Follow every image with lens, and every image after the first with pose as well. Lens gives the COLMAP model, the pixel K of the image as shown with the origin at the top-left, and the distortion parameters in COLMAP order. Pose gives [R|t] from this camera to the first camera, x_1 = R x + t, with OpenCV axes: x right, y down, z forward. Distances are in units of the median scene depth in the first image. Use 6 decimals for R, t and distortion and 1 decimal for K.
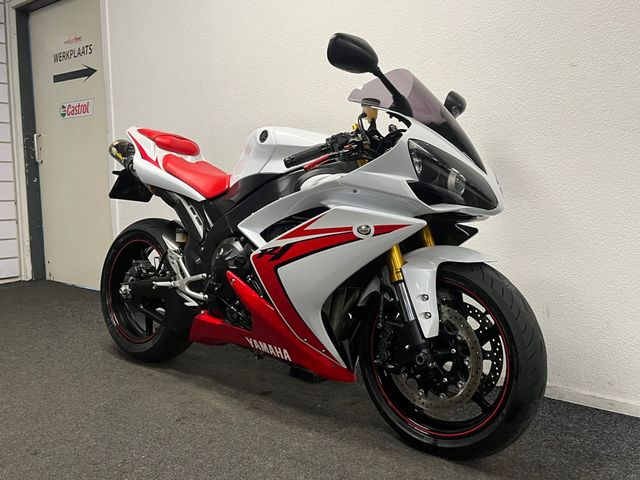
lens RADIAL K [[568.9, 0, 320.0], [0, 568.9, 240.0], [0, 0, 1]] dist [0.049067, 0.001000]
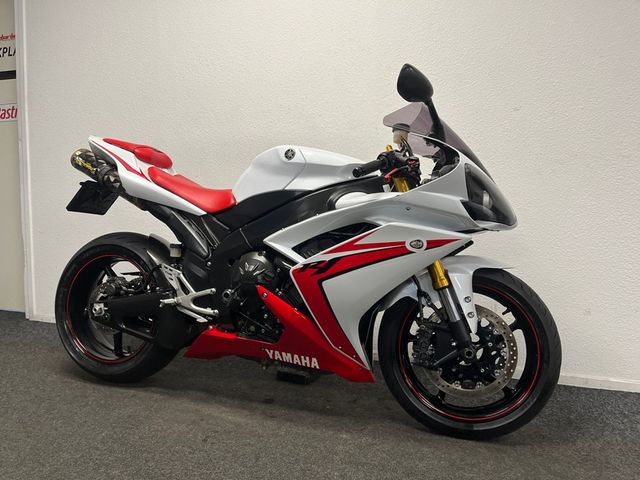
lens RADIAL K [[494.3, 0, 320.0], [0, 494.3, 240.0], [0, 0, 1]] dist [0.059448, -0.084054]
pose [[0.942598, -0.017471, 0.333472, -0.348326], [0.019211, 0.999814, -0.001922, -0.022971], [-0.333376, 0.008218, 0.942758, 0.133123]]
